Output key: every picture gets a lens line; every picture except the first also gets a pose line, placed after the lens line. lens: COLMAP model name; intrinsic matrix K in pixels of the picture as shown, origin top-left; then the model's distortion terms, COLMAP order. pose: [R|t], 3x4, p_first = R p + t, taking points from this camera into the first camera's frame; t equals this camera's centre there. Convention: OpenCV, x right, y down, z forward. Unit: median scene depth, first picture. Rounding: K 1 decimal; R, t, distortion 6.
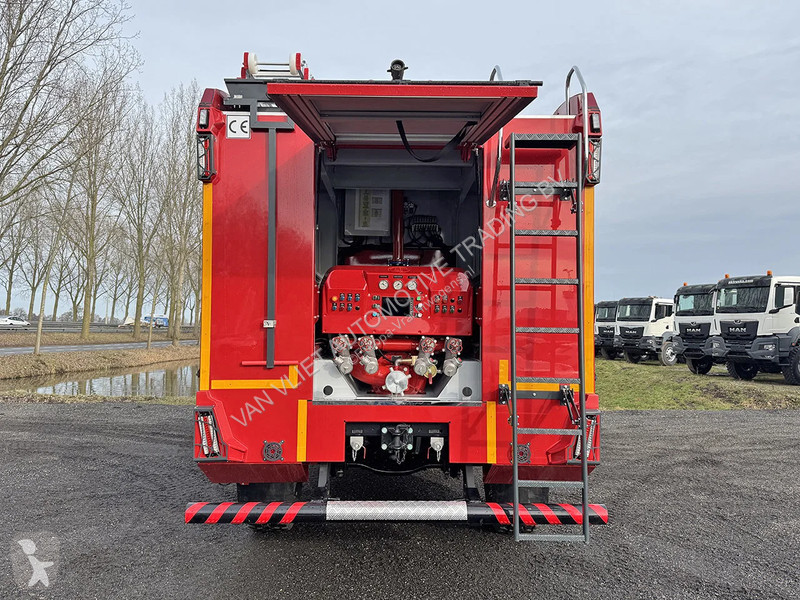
lens RADIAL K [[543.5, 0, 402.4], [0, 543.5, 311.3], [0, 0, 1]] dist [0.003629, 0.000993]
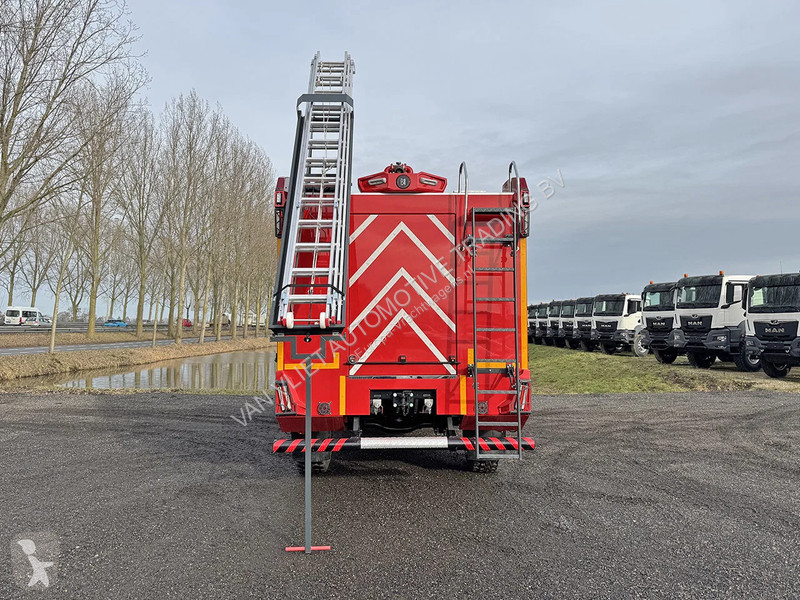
lens RADIAL K [[588.2, 0, 400.0], [0, 588.2, 300.0], [0, 0, 1]] dist [0.010042, 0.000398]
pose [[0.999809, -0.011334, 0.015941, -0.012494], [0.011445, 0.999911, -0.006901, -0.012344], [-0.015861, 0.007082, 0.999849, -0.205042]]
